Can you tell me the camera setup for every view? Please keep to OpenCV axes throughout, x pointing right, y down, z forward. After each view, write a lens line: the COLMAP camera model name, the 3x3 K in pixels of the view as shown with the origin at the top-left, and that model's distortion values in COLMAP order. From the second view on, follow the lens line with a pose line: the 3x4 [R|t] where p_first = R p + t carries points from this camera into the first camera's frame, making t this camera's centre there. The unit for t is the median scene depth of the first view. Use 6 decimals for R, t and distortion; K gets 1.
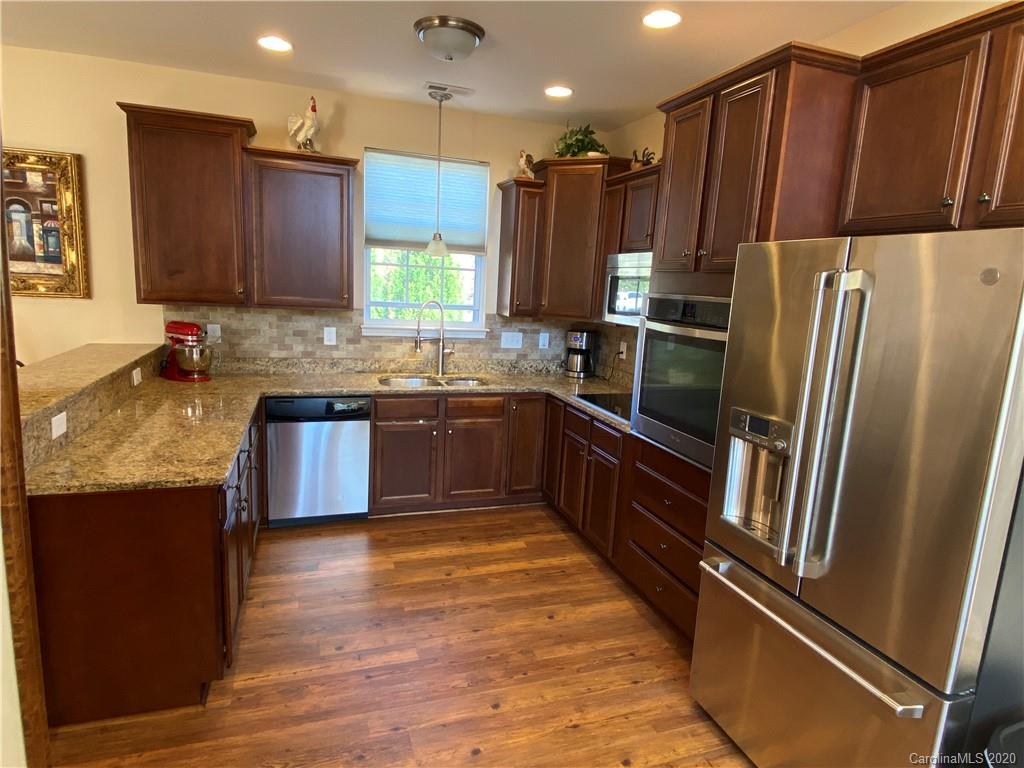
lens RADIAL K [[587.5, 0, 512.1], [0, 587.5, 383.4], [0, 0, 1]] dist [0.009090, -0.002122]
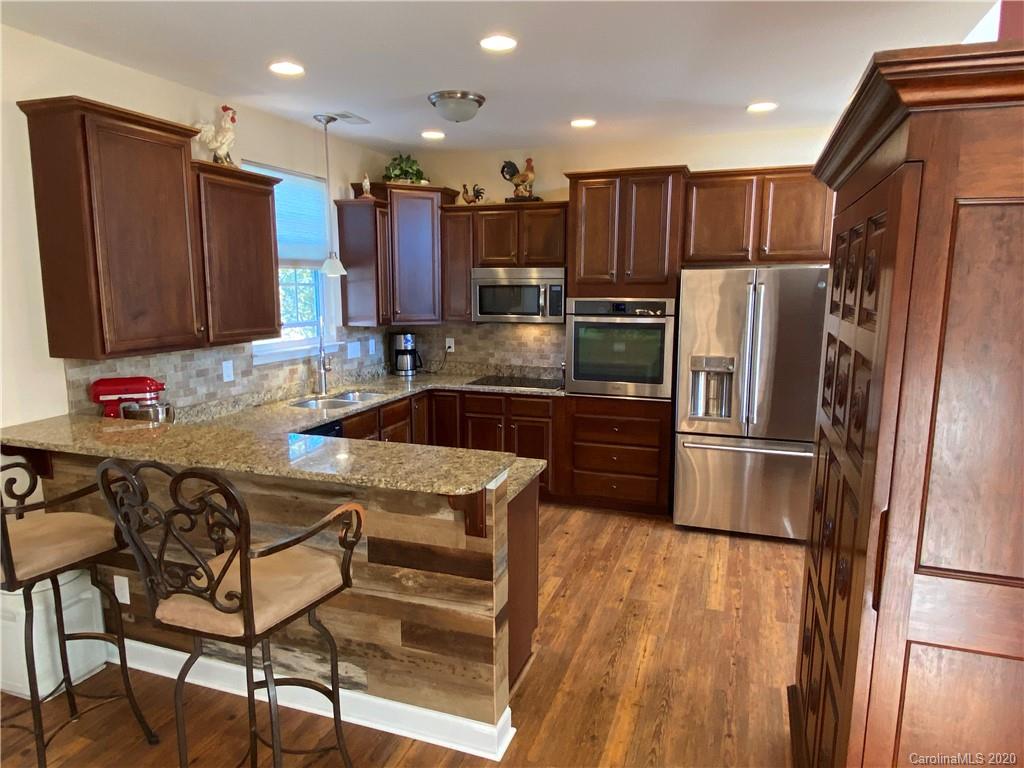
lens RADIAL K [[657.7, 0, 512.5], [0, 657.7, 385.1], [0, 0, 1]] dist [0.008135, -0.001389]
pose [[0.619839, -0.175559, 0.764839, -0.814006], [0.168952, 0.981652, 0.088403, -0.076271], [-0.766325, 0.074425, 0.638127, 0.053273]]
